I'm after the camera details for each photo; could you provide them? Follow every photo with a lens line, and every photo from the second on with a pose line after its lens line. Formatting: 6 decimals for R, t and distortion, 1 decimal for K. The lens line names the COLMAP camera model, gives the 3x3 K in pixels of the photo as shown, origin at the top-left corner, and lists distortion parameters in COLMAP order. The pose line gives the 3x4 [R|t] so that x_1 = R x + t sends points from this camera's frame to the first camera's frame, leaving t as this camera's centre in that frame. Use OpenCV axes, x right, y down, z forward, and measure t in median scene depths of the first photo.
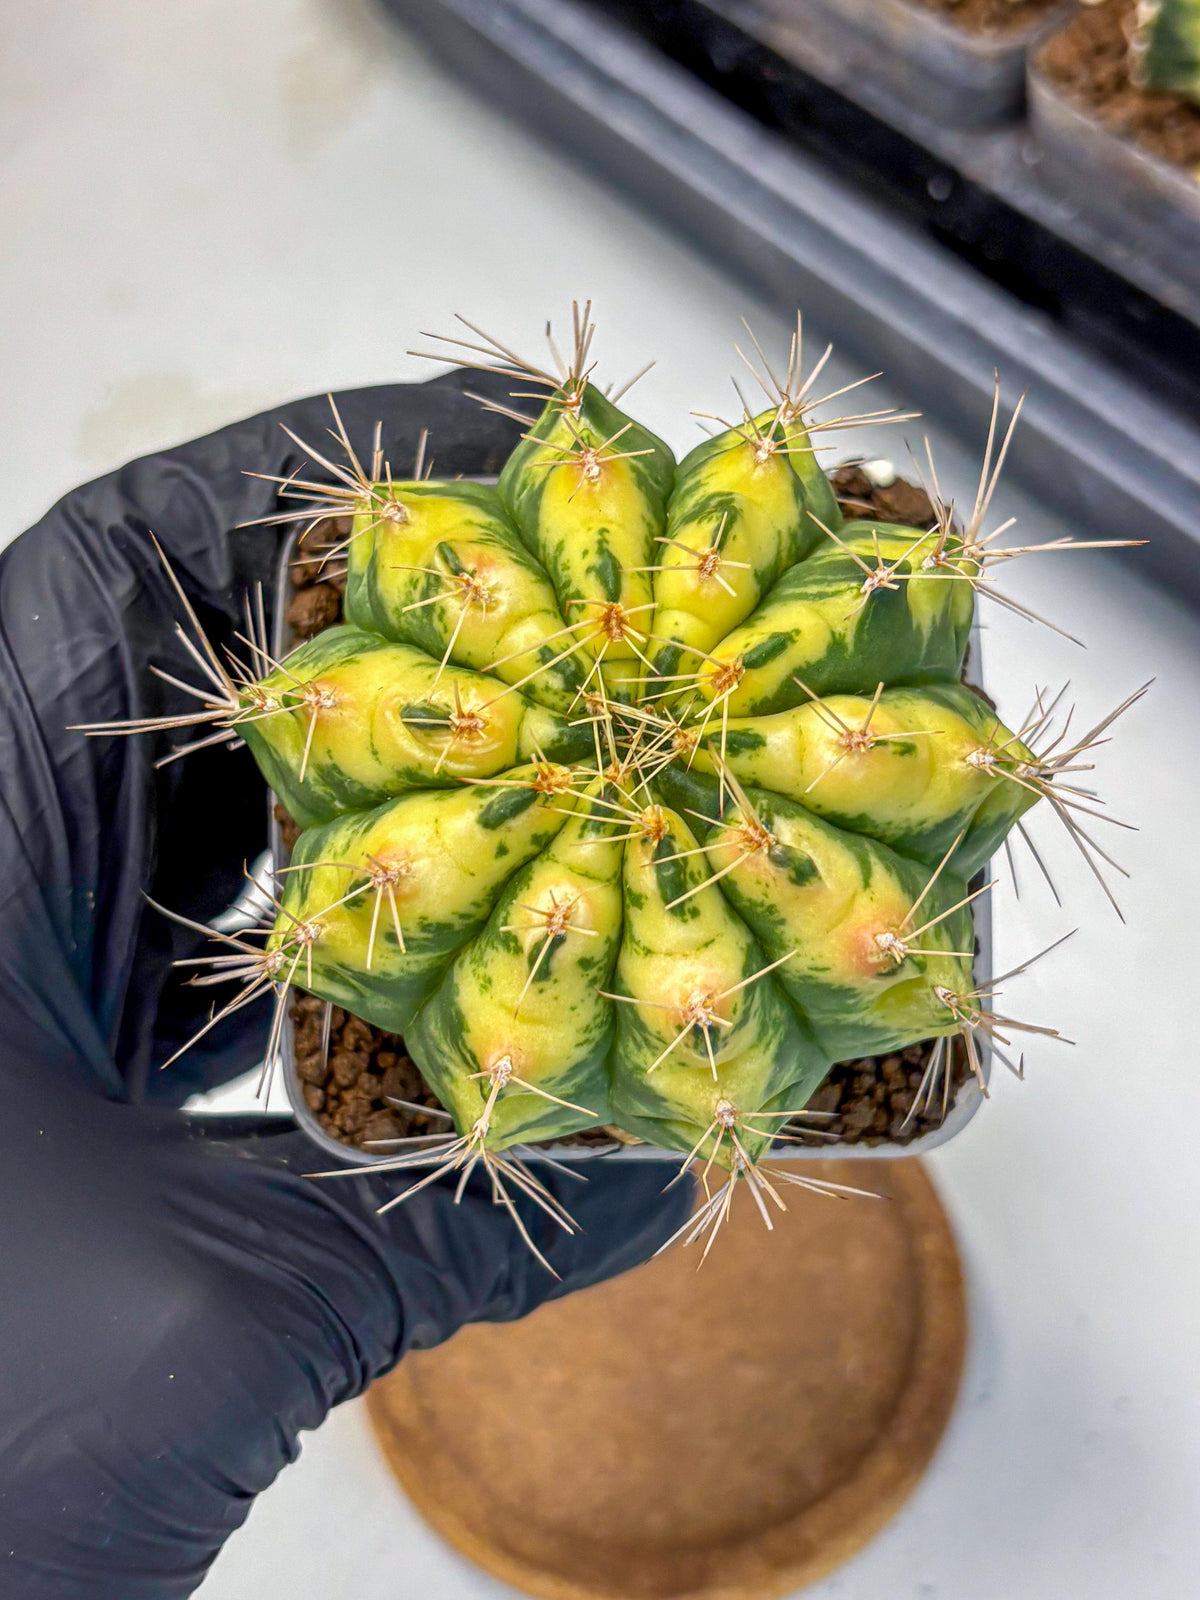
lens RADIAL K [[2283.3, 0, 618.7], [0, 2283.3, 804.1], [0, 0, 1]] dist [0.211700, -0.004763]
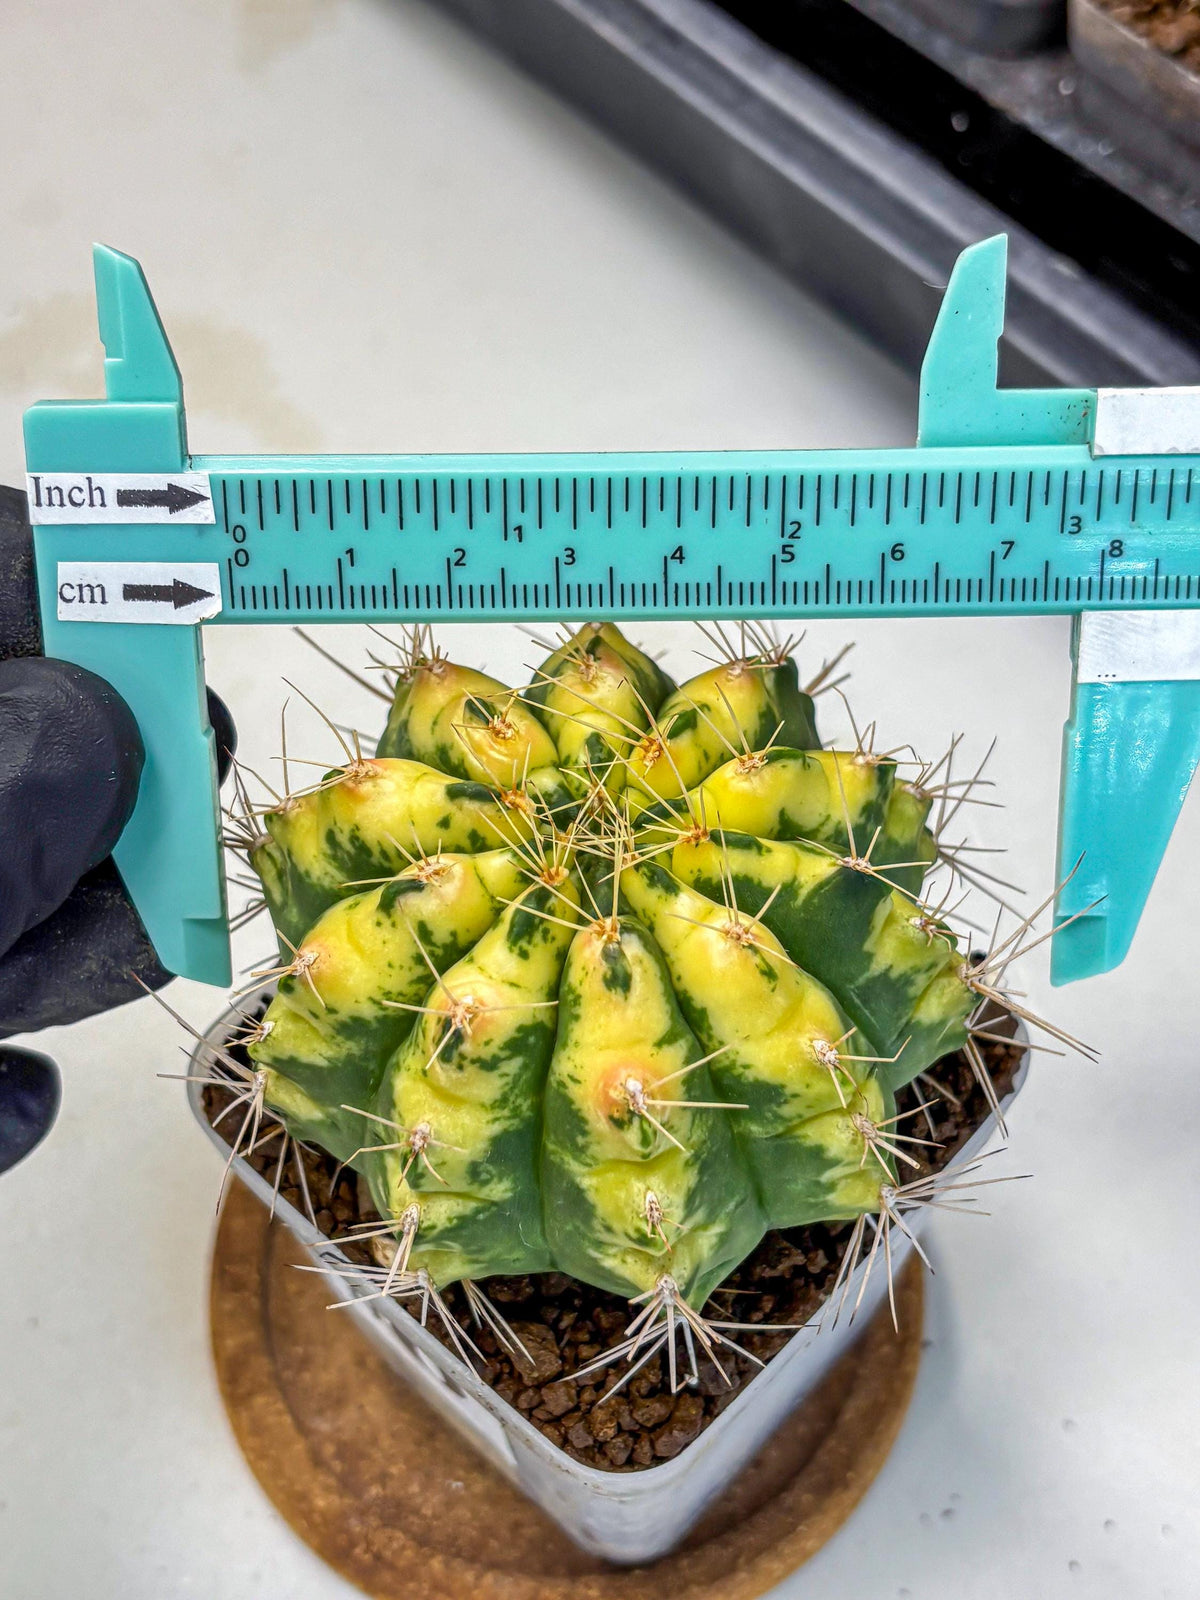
lens RADIAL K [[2248.3, 0, 600.0], [0, 2248.3, 800.0], [0, 0, 1]] dist [0.209354, -0.103824]
pose [[0.714873, 0.565571, -0.411200, 0.453568], [-0.689743, 0.667001, -0.281717, 0.272252], [0.114940, 0.485014, 0.866920, 0.030446]]
